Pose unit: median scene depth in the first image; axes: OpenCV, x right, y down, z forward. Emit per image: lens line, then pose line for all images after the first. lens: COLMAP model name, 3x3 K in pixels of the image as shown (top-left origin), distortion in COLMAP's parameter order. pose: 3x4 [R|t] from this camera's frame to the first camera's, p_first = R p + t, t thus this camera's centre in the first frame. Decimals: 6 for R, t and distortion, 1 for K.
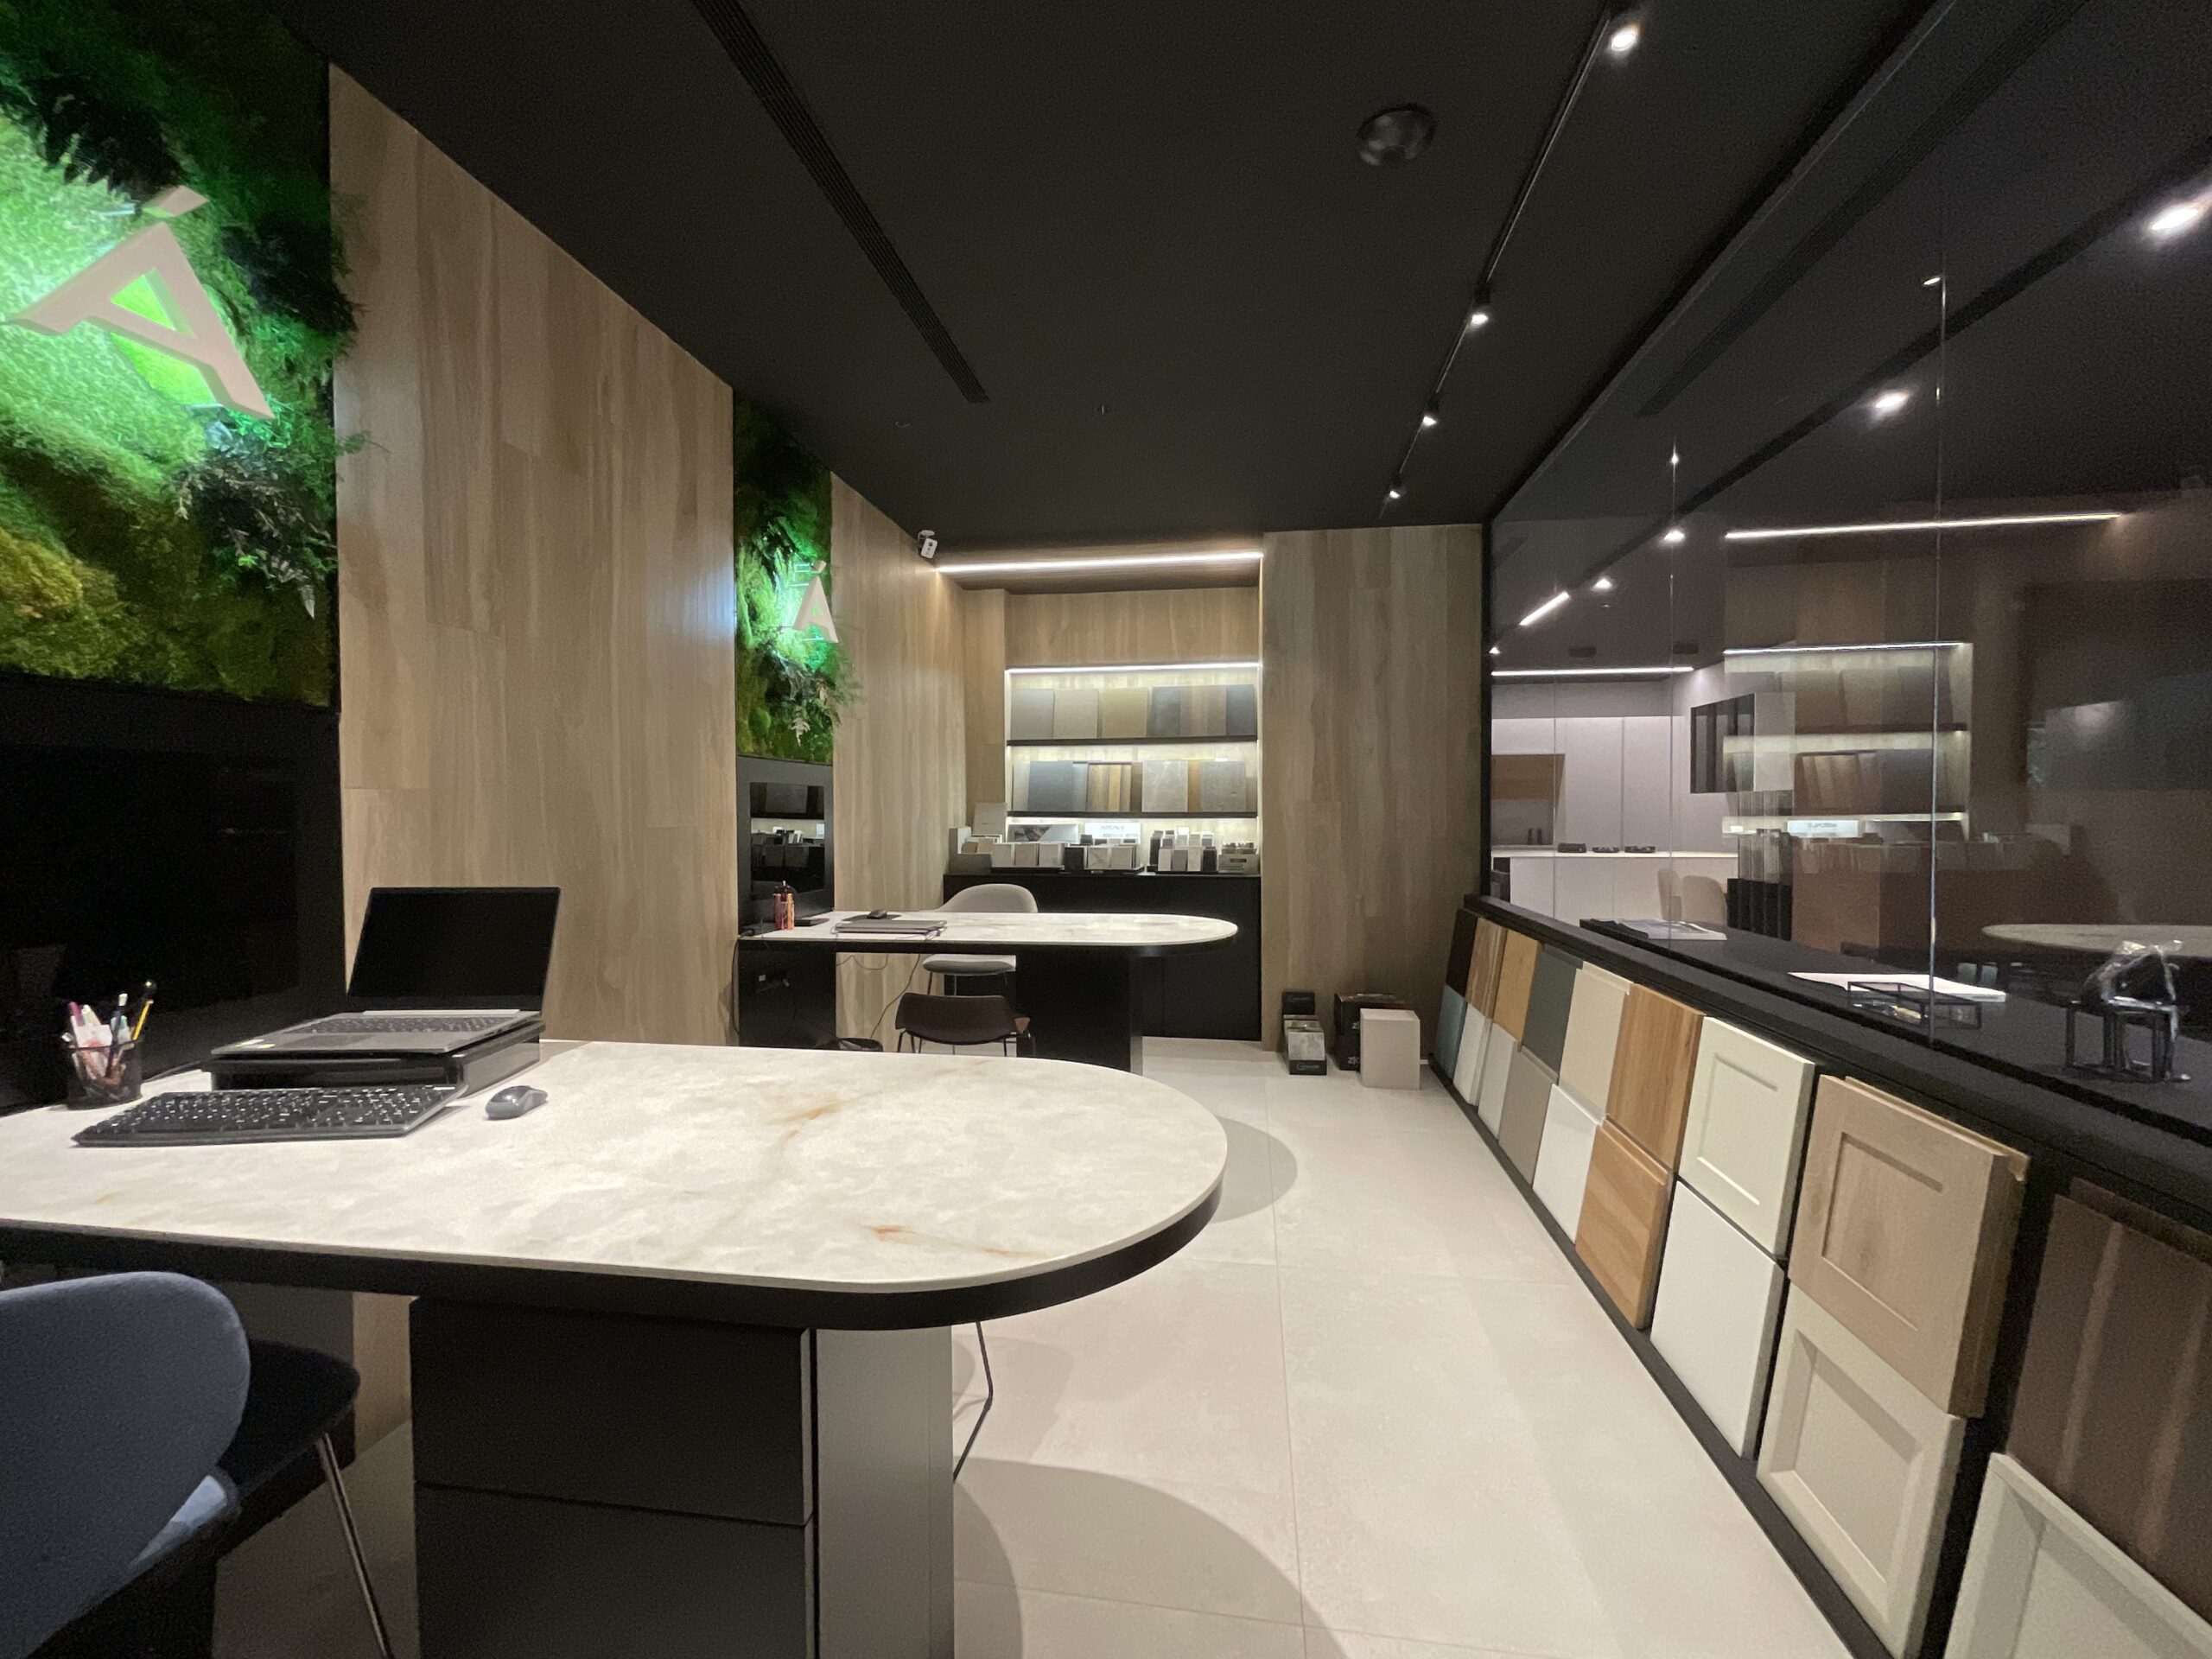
lens RADIAL K [[901.9, 0, 1110.1], [0, 901.9, 826.4], [0, 0, 1]] dist [-0.001548, 0.000353]
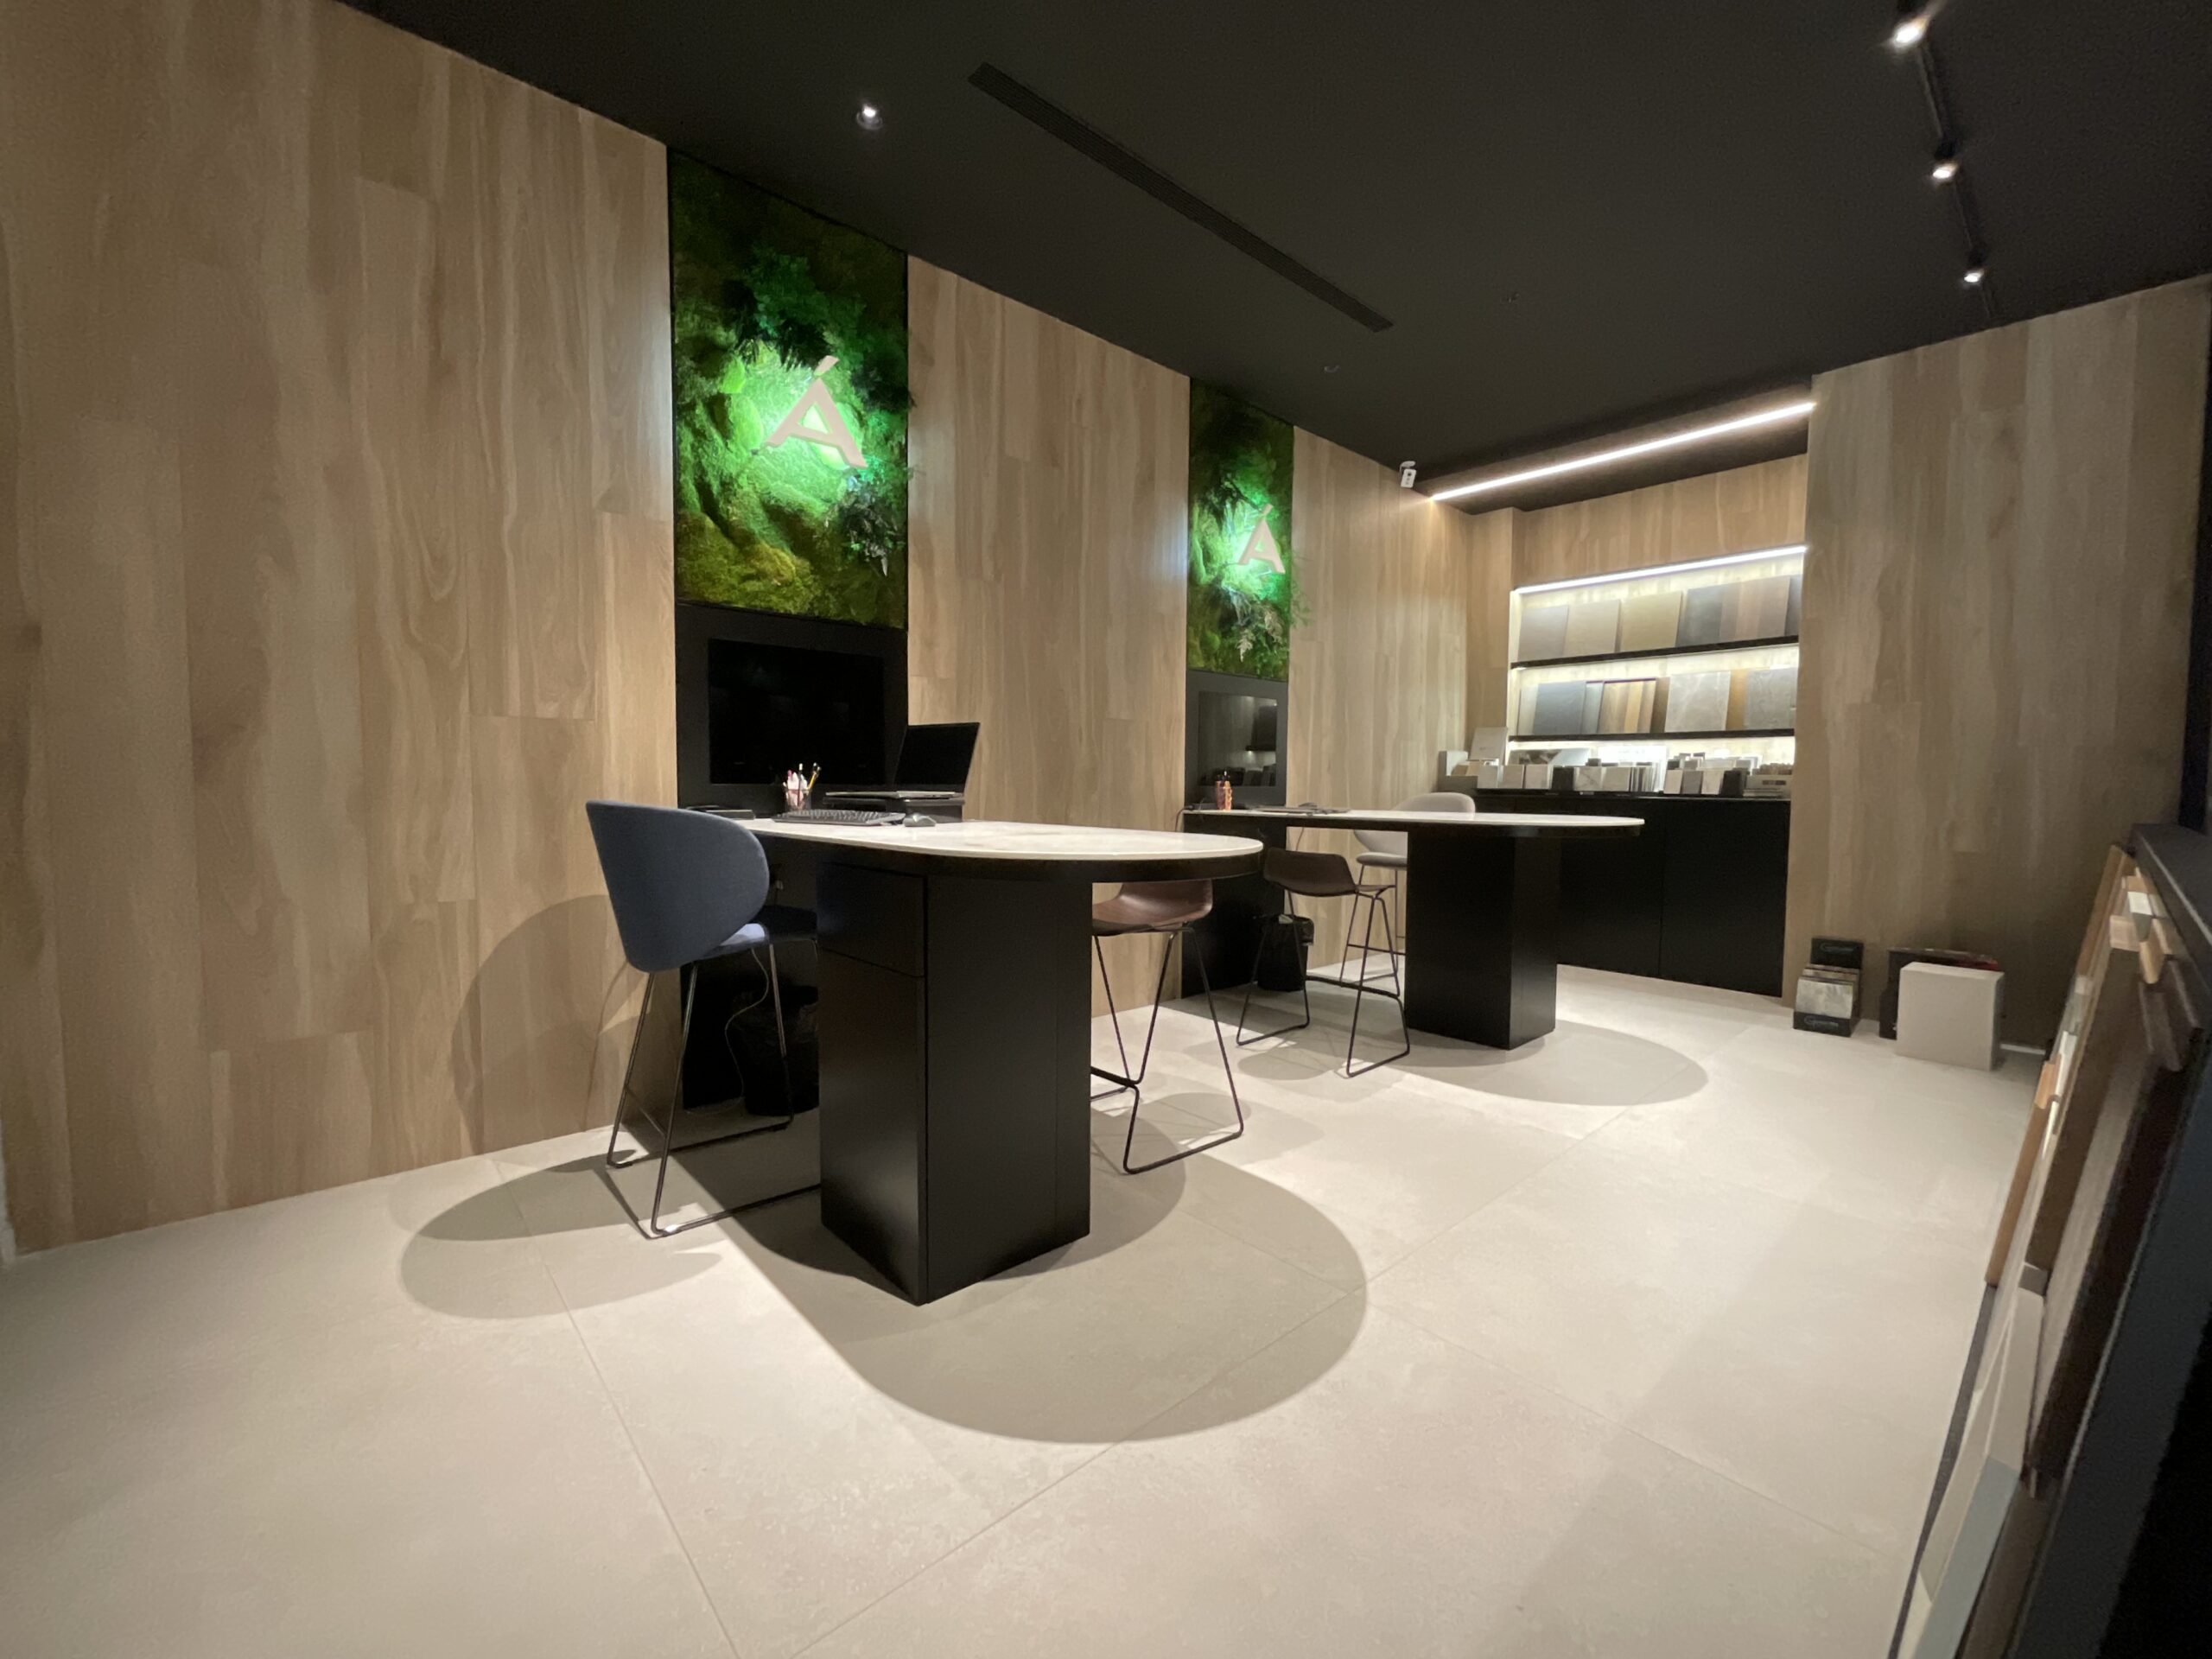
lens RADIAL K [[901.9, 0, 1110.1], [0, 901.9, 826.4], [0, 0, 1]] dist [-0.001548, 0.000353]
pose [[0.771001, 0.041171, -0.635501, 0.242408], [-0.022745, 0.999052, 0.037129, 0.074503], [0.636427, -0.014172, 0.771207, -0.044925]]
